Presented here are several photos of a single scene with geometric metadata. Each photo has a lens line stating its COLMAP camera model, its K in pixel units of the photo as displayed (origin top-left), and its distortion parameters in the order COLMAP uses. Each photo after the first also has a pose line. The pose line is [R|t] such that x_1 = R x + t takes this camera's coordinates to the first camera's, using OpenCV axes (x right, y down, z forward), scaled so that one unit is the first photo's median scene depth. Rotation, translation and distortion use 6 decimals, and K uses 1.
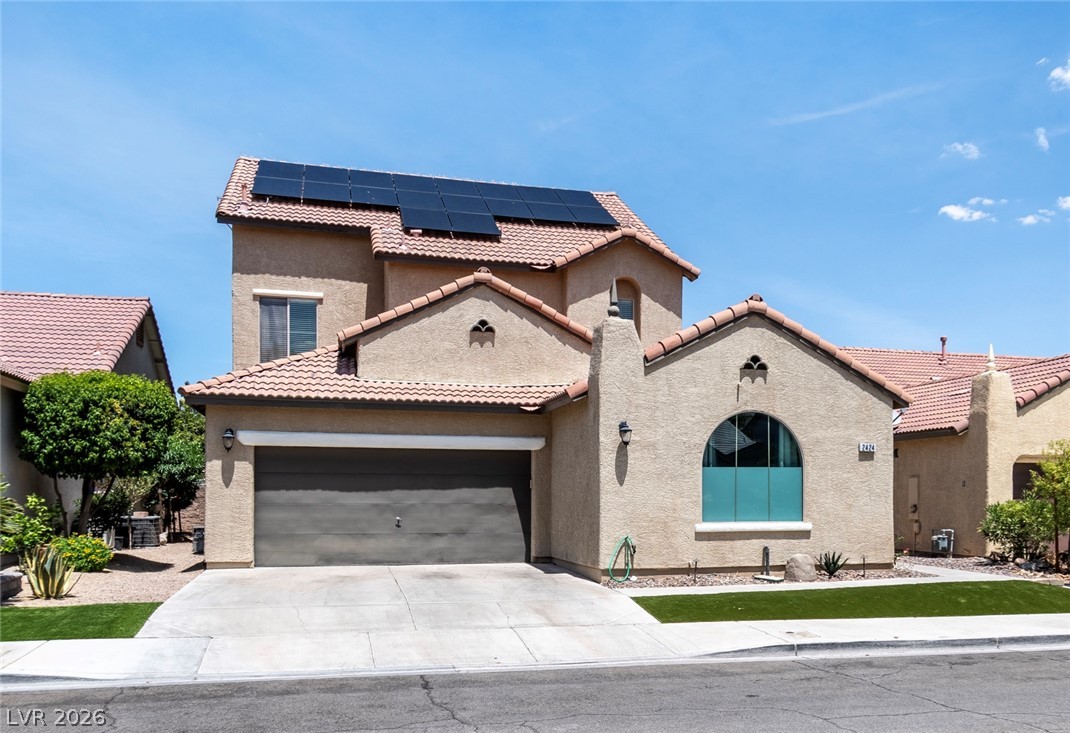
lens RADIAL K [[776.4, 0, 534.6], [0, 776.4, 403.7], [0, 0, 1]] dist [0.006192, 0.000384]
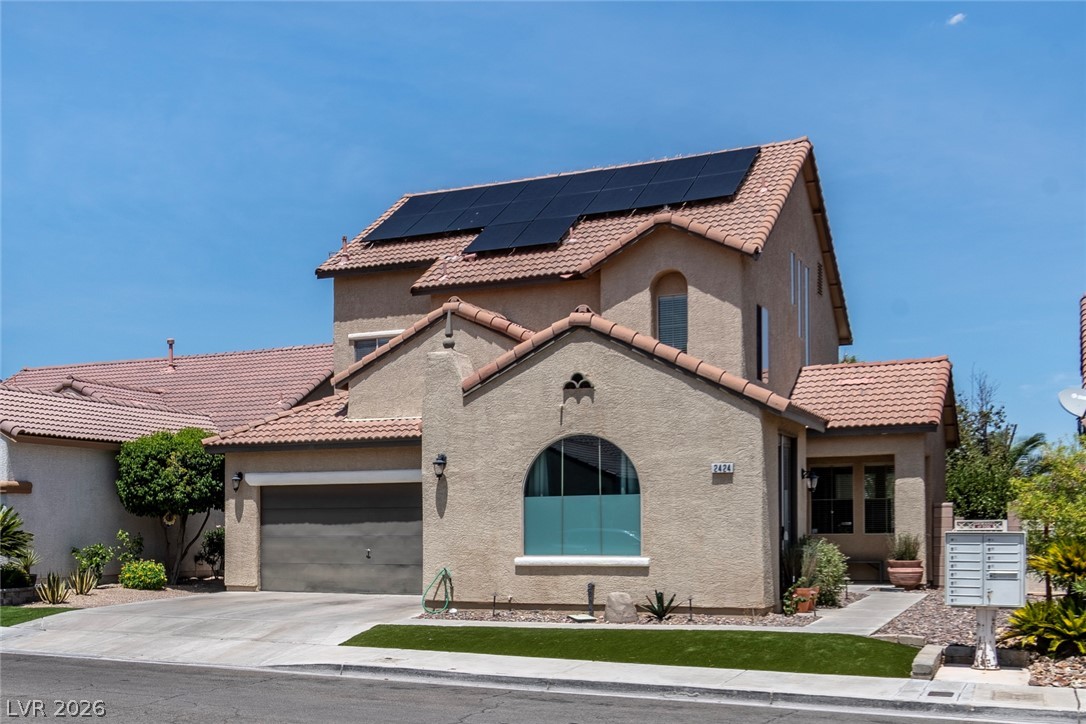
lens RADIAL K [[1042.9, 0, 543.0], [0, 1042.9, 362.0], [0, 0, 1]] dist [0.005882, 0.008497]
pose [[0.812130, -0.096520, -0.575438, 0.936501], [0.076029, 0.995320, -0.059646, -0.004837], [0.578502, 0.004690, 0.815668, -0.028038]]
